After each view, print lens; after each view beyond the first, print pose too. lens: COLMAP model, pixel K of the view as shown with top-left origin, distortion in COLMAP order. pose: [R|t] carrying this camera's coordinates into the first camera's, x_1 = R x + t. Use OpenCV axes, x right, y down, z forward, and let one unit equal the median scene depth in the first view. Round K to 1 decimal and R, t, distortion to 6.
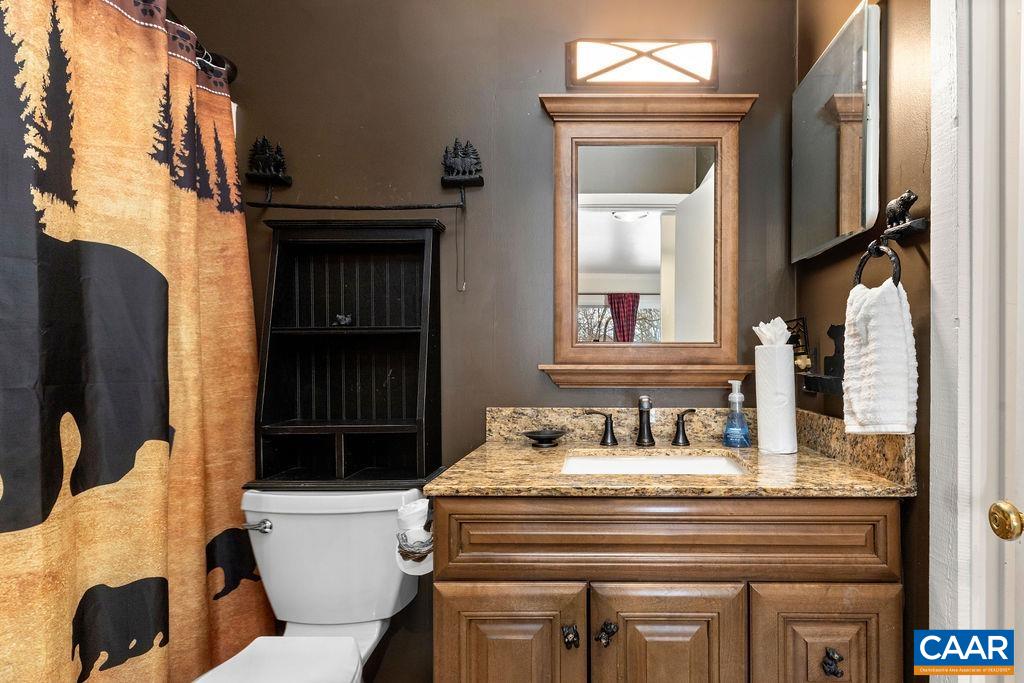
lens RADIAL K [[475.3, 0, 513.9], [0, 475.3, 359.8], [0, 0, 1]] dist [-0.000098, 0.000012]
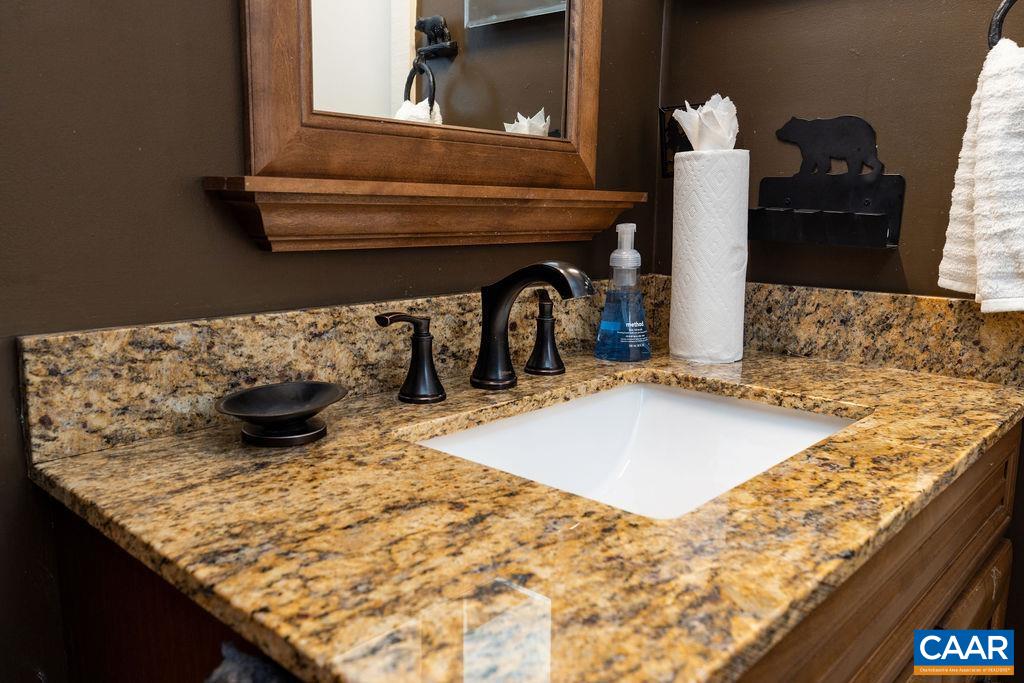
lens RADIAL K [[850.0, 0, 511.9], [0, 850.0, 343.1], [0, 0, 1]] dist [-0.002009, -0.000109]
pose [[0.600844, -0.118765, 0.790494, -0.301893], [-0.018897, 0.986515, 0.162579, 0.026013], [-0.799143, -0.112623, 0.590497, 0.587800]]
